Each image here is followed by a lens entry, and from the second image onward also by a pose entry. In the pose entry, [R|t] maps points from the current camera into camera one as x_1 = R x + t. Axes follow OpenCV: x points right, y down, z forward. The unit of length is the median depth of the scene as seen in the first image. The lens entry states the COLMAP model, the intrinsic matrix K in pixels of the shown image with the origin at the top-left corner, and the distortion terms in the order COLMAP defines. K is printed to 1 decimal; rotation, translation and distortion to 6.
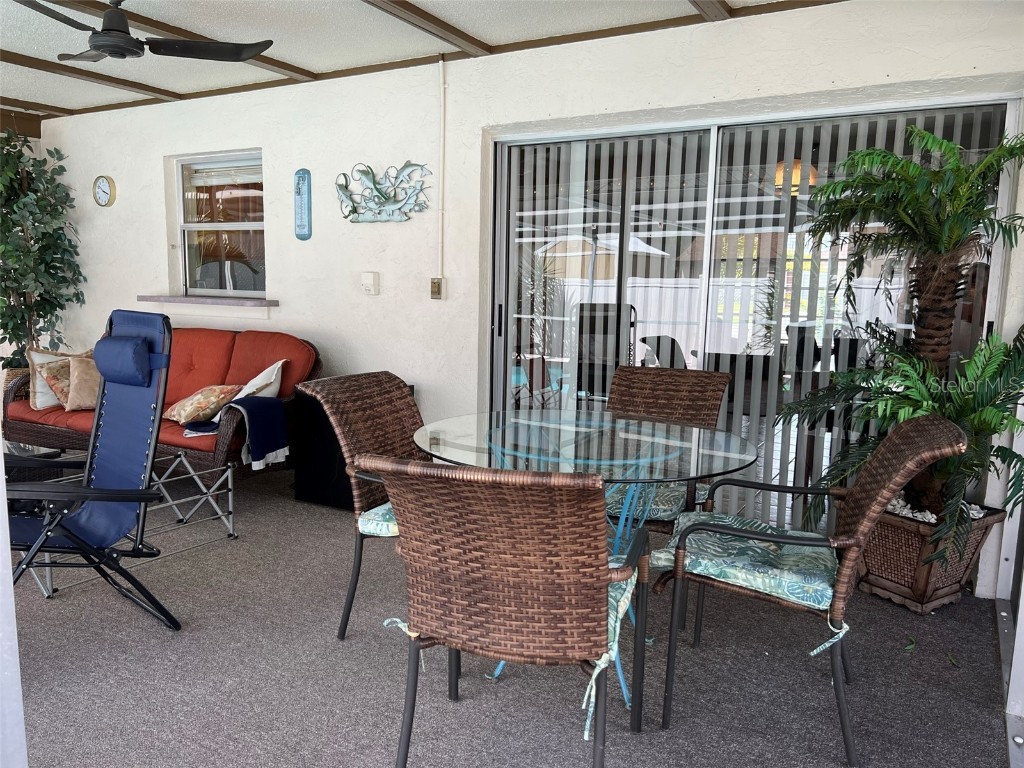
lens RADIAL K [[769.3, 0, 516.0], [0, 769.3, 387.0], [0, 0, 1]] dist [0.087922, -0.107332]
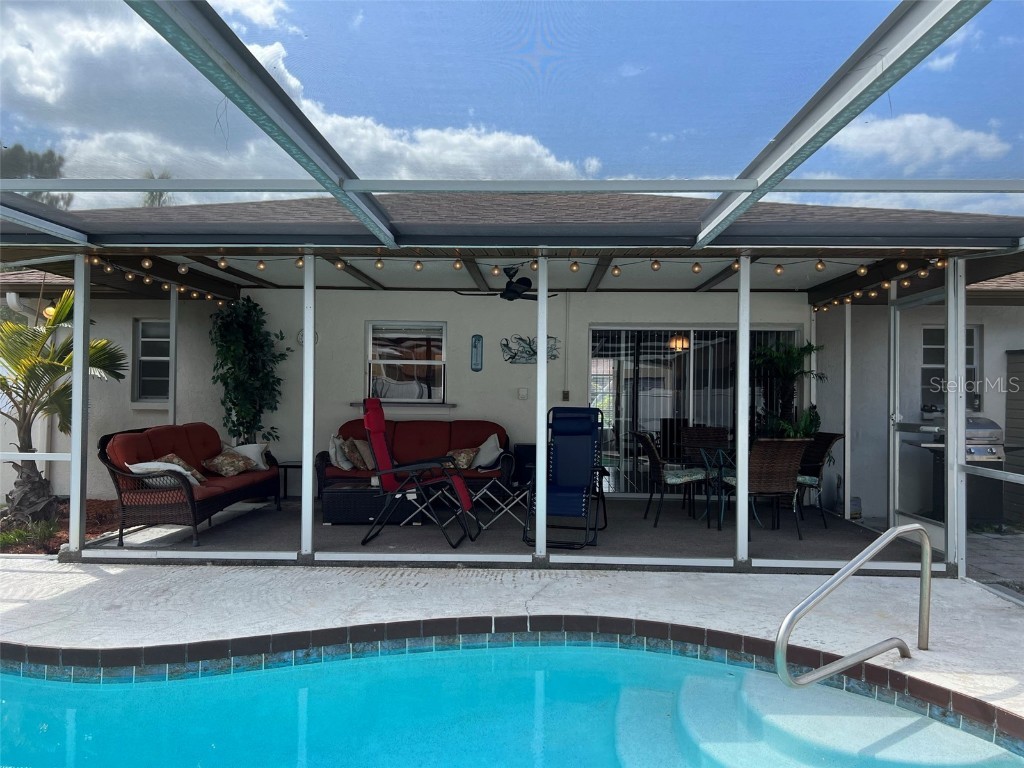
lens RADIAL K [[769.3, 0, 516.0], [0, 769.3, 387.0], [0, 0, 1]] dist [0.087922, -0.107332]
pose [[0.877823, -0.008303, 0.478913, -1.075654], [0.069541, 0.991465, -0.110276, 0.057964], [-0.473910, 0.130107, 0.870908, -0.650717]]
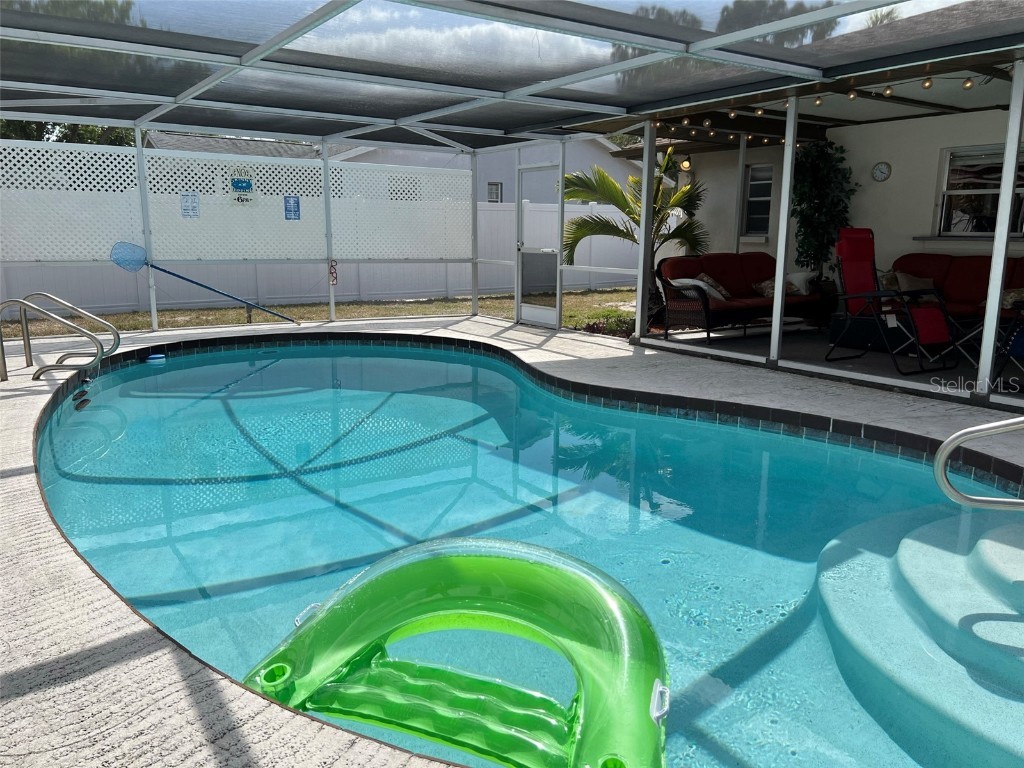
lens RADIAL K [[769.3, 0, 516.0], [0, 769.3, 387.0], [0, 0, 1]] dist [0.087922, -0.107332]
pose [[0.905176, 0.071993, -0.418896, -0.594628], [-0.045968, 0.996352, 0.071907, 0.129644], [0.422544, -0.045832, 0.905183, -0.941031]]
